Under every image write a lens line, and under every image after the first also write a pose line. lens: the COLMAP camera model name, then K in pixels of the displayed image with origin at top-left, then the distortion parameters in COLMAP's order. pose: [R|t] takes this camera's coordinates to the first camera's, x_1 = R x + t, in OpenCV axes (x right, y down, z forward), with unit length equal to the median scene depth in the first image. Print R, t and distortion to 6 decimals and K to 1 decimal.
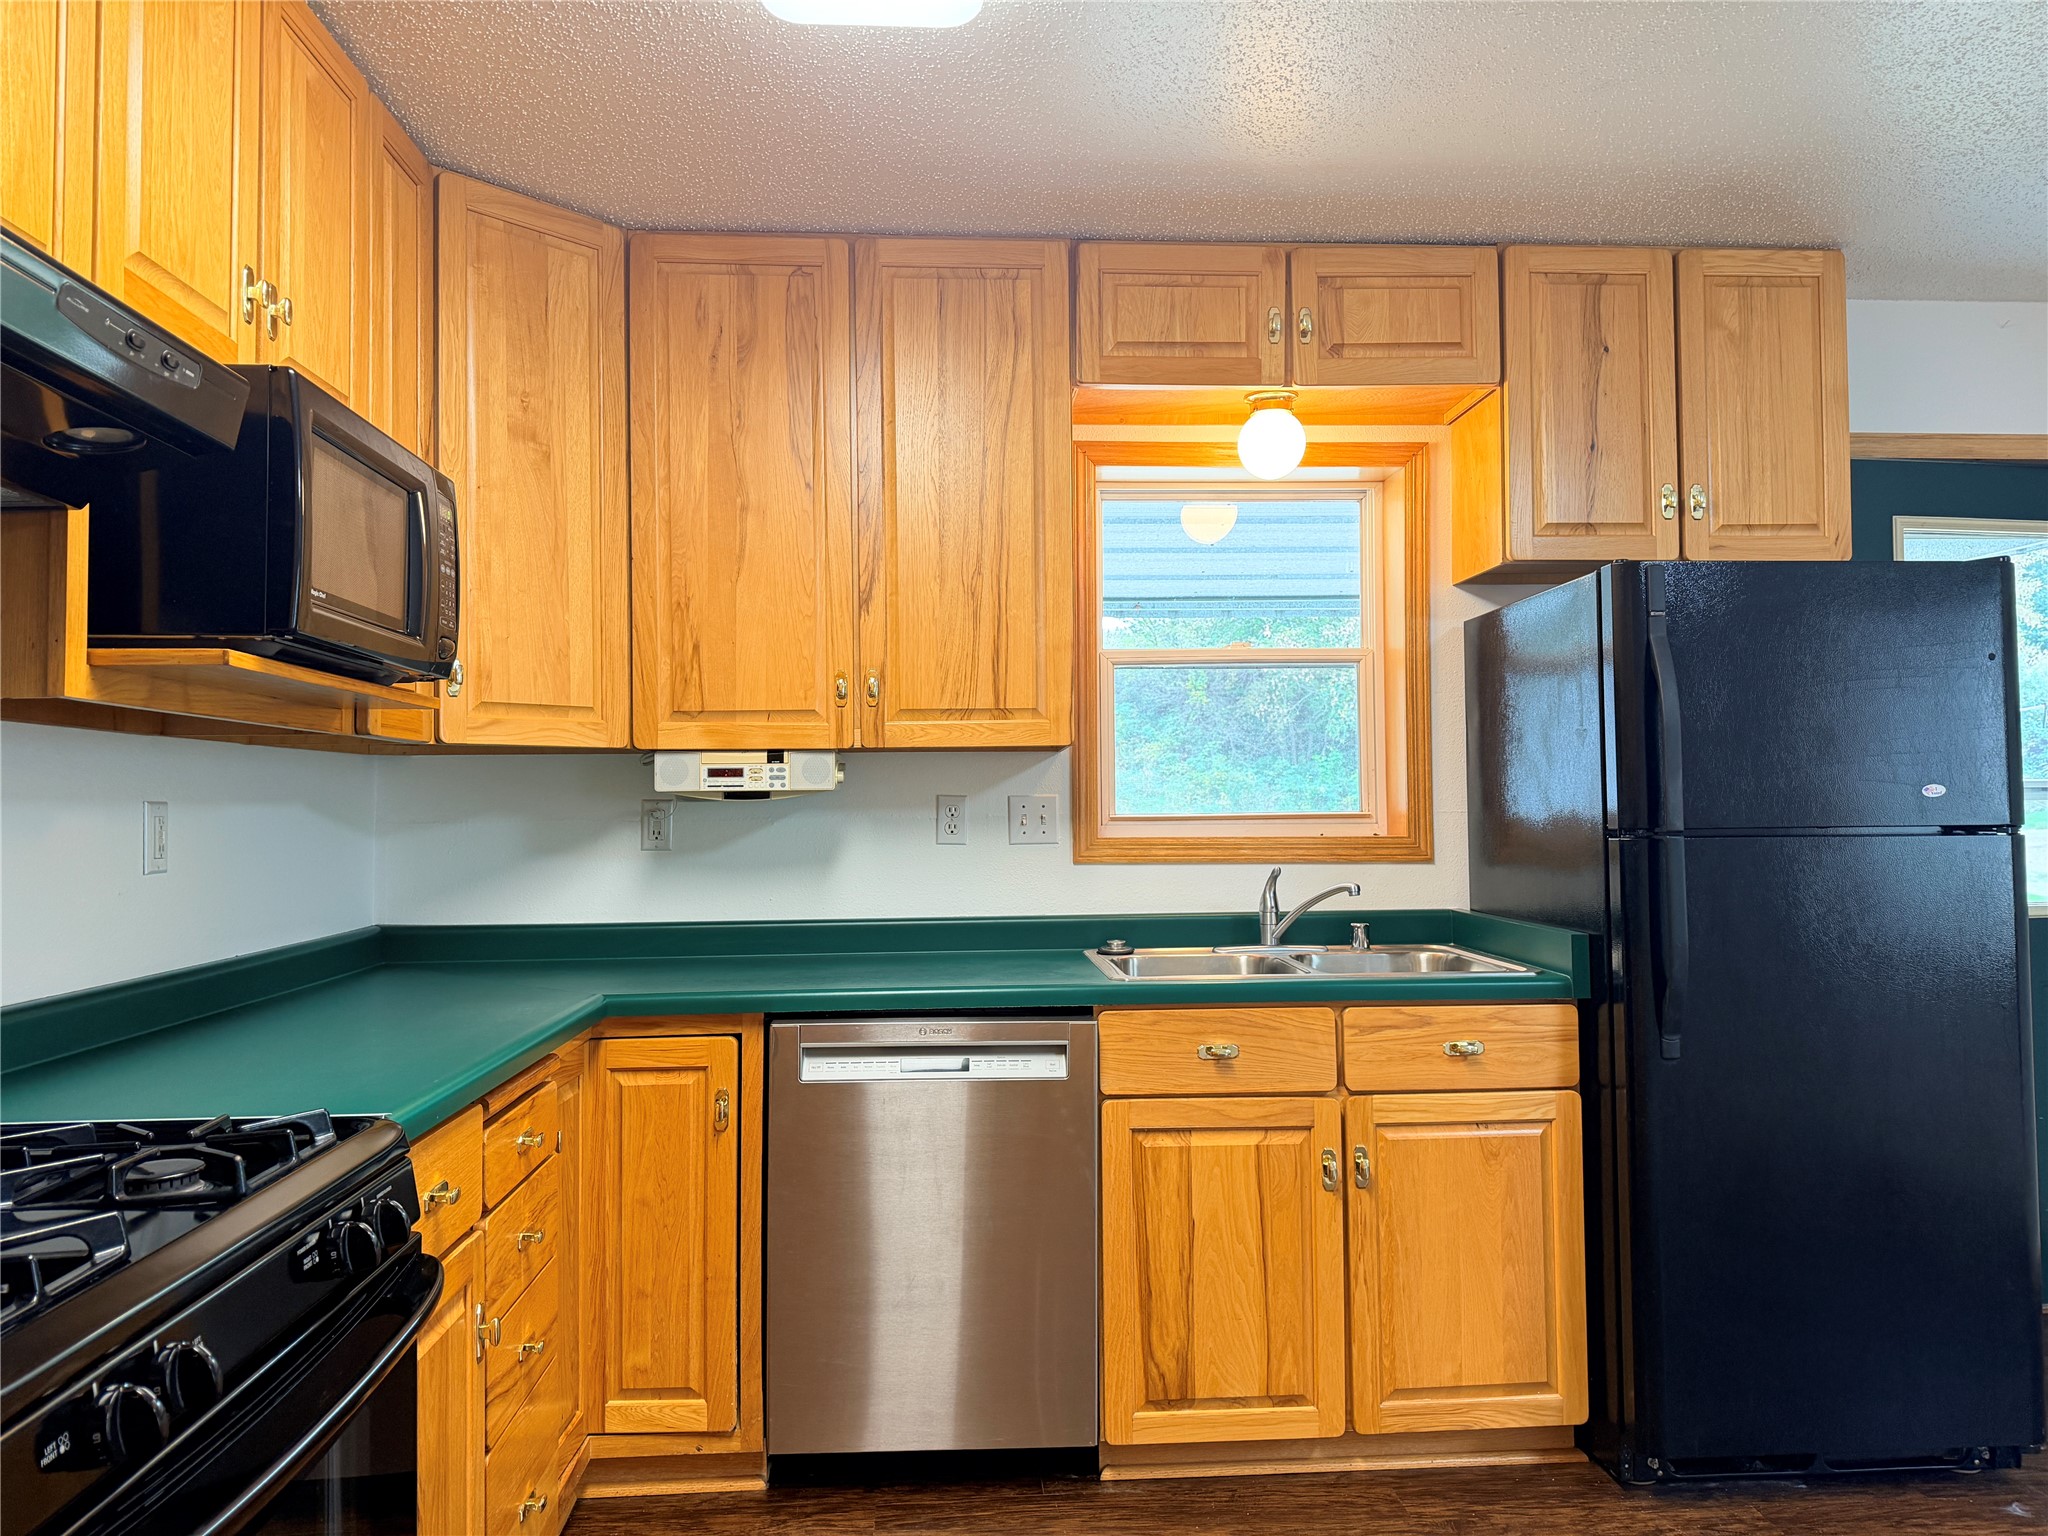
lens RADIAL K [[1439.1, 0, 1019.7], [0, 1439.1, 759.0], [0, 0, 1]] dist [0.031110, -0.040536]
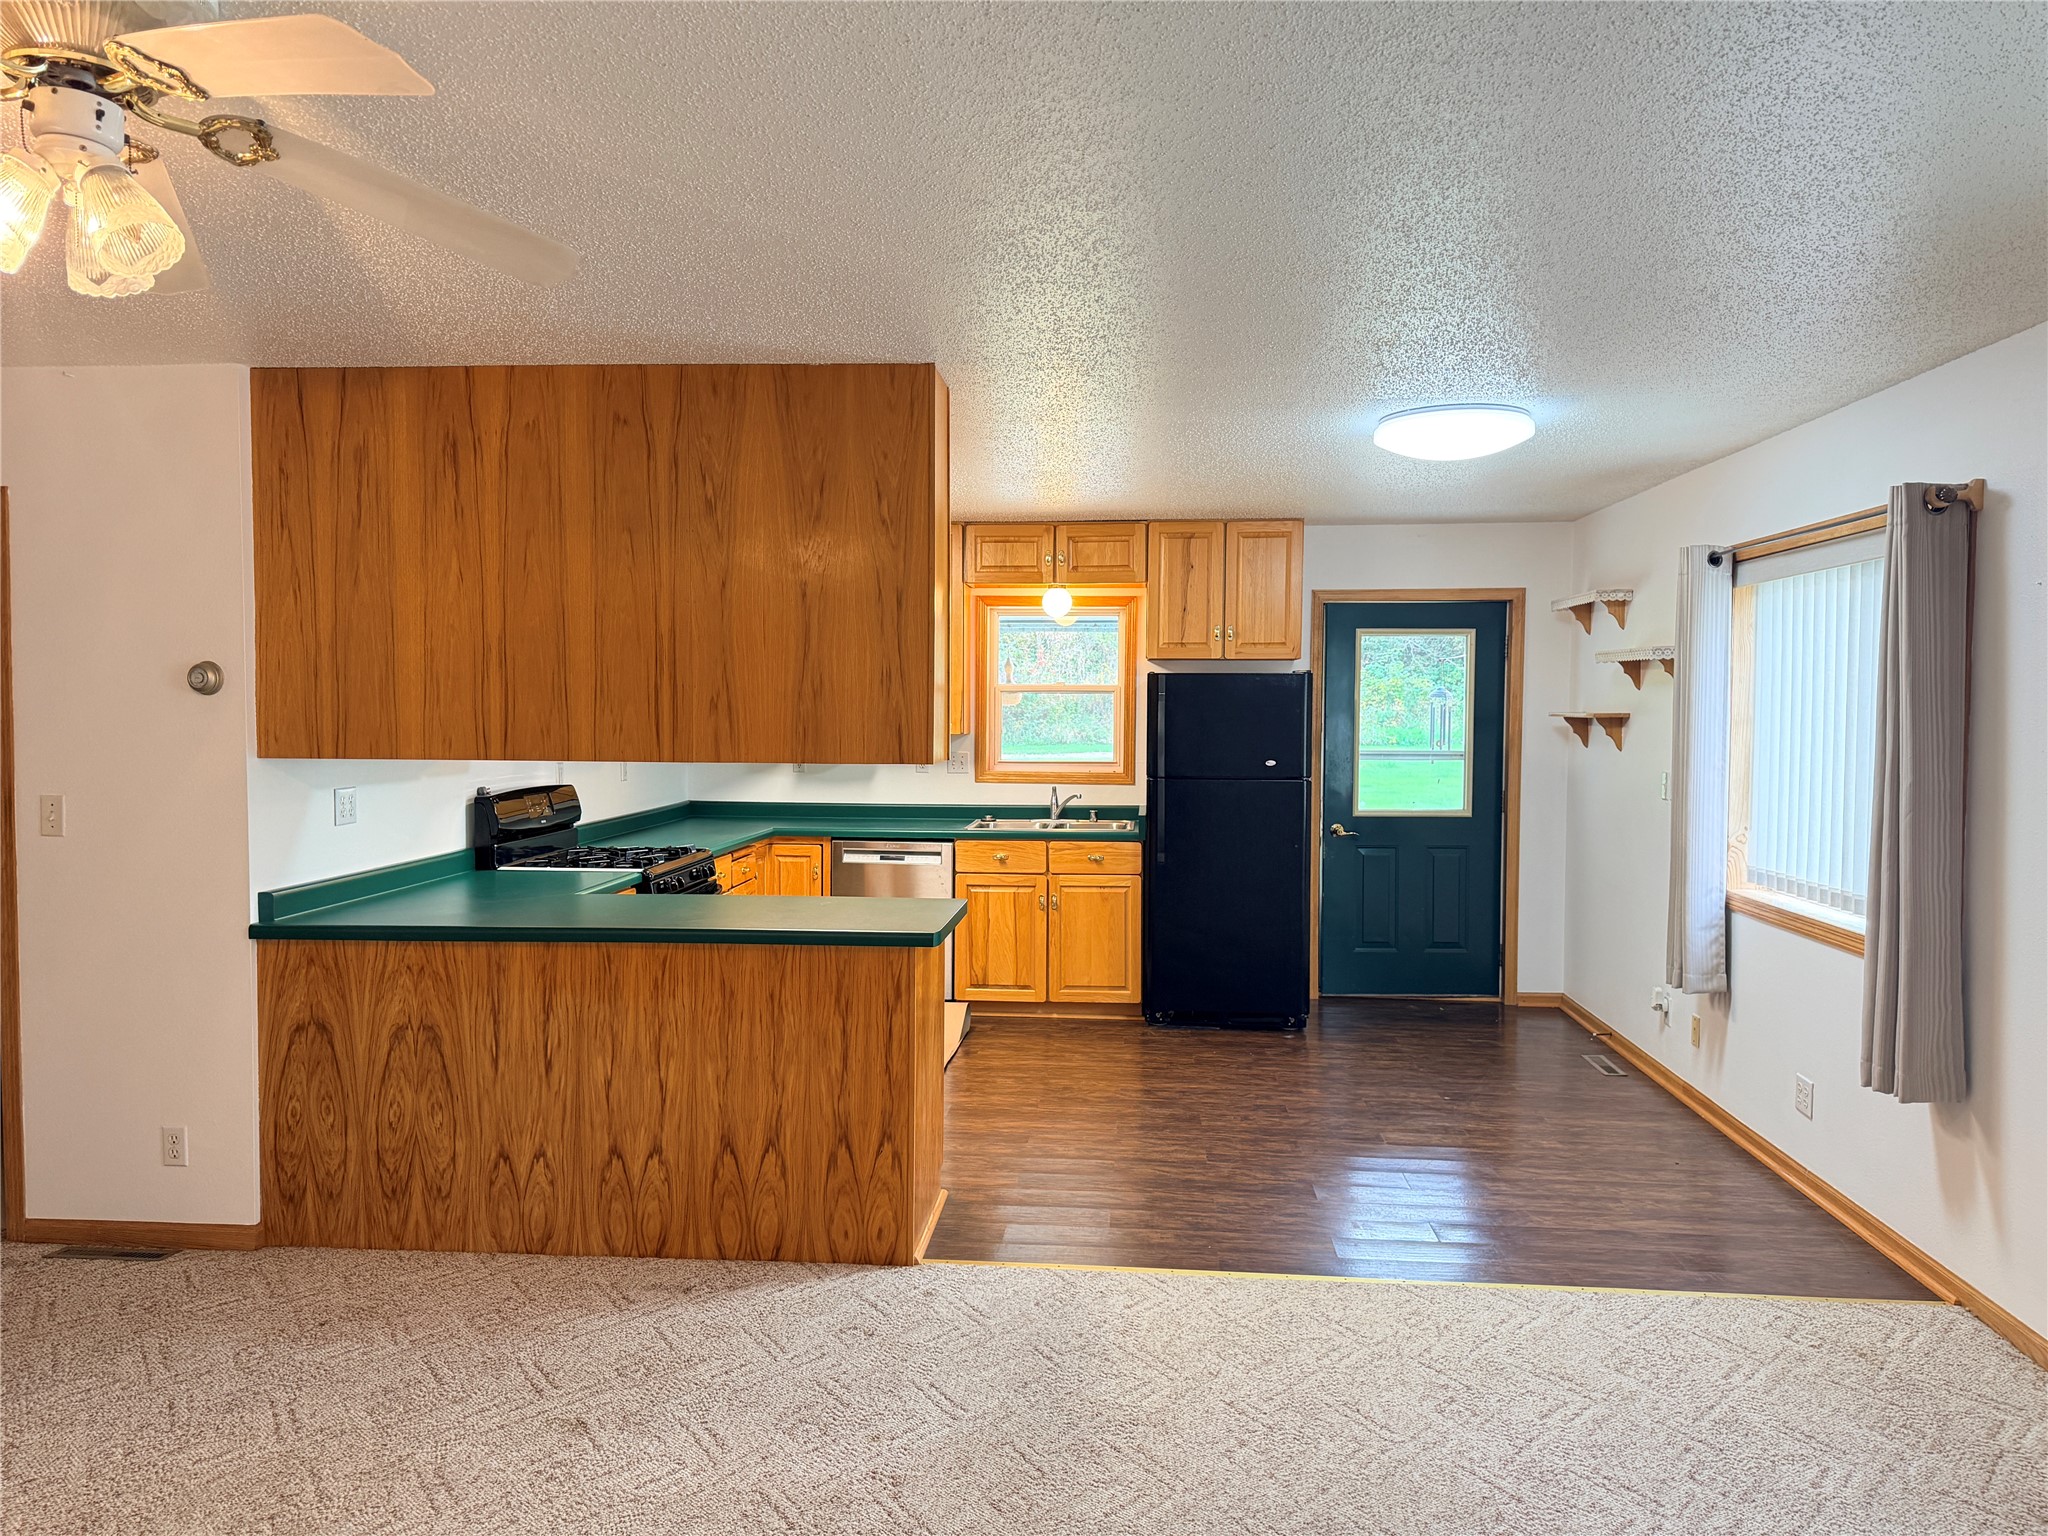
lens RADIAL K [[1439.1, 0, 1023.1], [0, 1439.1, 768.0], [0, 0, 1]] dist [0.031110, -0.040536]
pose [[0.988157, 0.019718, -0.152174, 0.561990], [-0.007443, 0.996701, 0.080815, -0.165174], [0.153266, -0.078725, 0.985044, -1.523849]]
